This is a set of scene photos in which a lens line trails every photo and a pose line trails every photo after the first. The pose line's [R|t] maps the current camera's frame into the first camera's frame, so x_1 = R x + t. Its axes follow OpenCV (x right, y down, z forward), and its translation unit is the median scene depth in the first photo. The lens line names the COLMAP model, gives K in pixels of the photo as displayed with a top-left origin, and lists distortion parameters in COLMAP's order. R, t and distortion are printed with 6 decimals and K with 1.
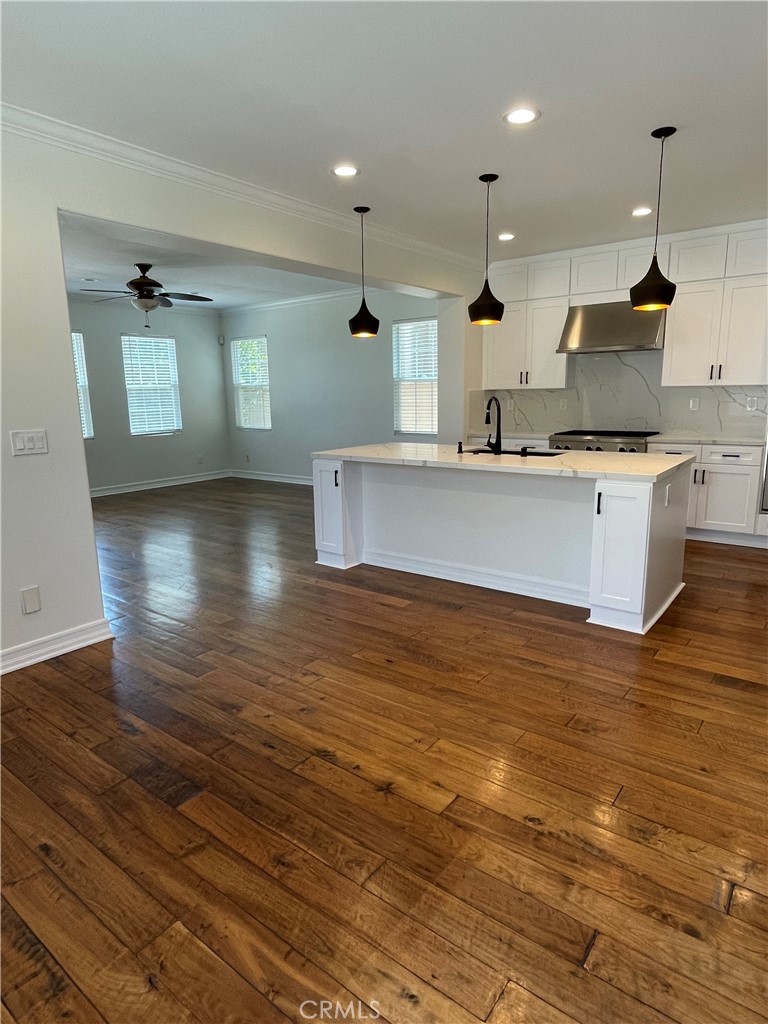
lens RADIAL K [[594.5, 0, 382.6], [0, 594.5, 511.8], [0, 0, 1]] dist [0.000650, -0.005062]
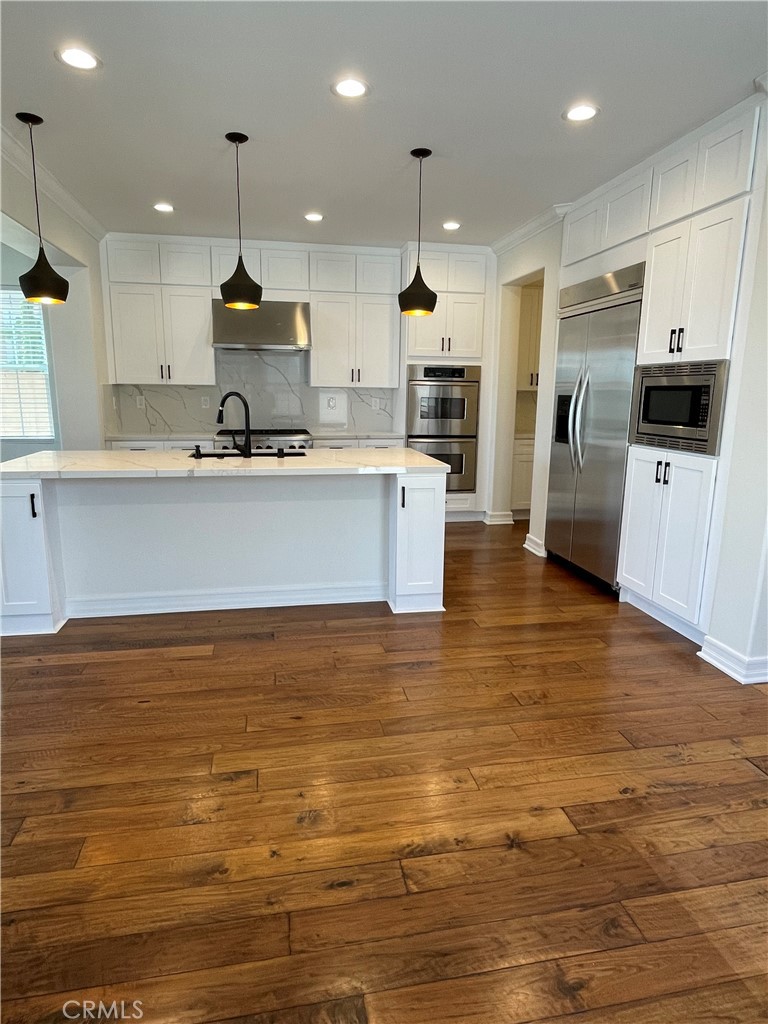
lens RADIAL K [[594.5, 0, 383.1], [0, 594.5, 513.7], [0, 0, 1]] dist [0.000650, -0.005062]
pose [[0.664193, -0.125932, 0.736878, -0.376549], [0.121913, 0.990760, 0.059432, -0.046115], [-0.737554, 0.050361, 0.673408, 0.284721]]
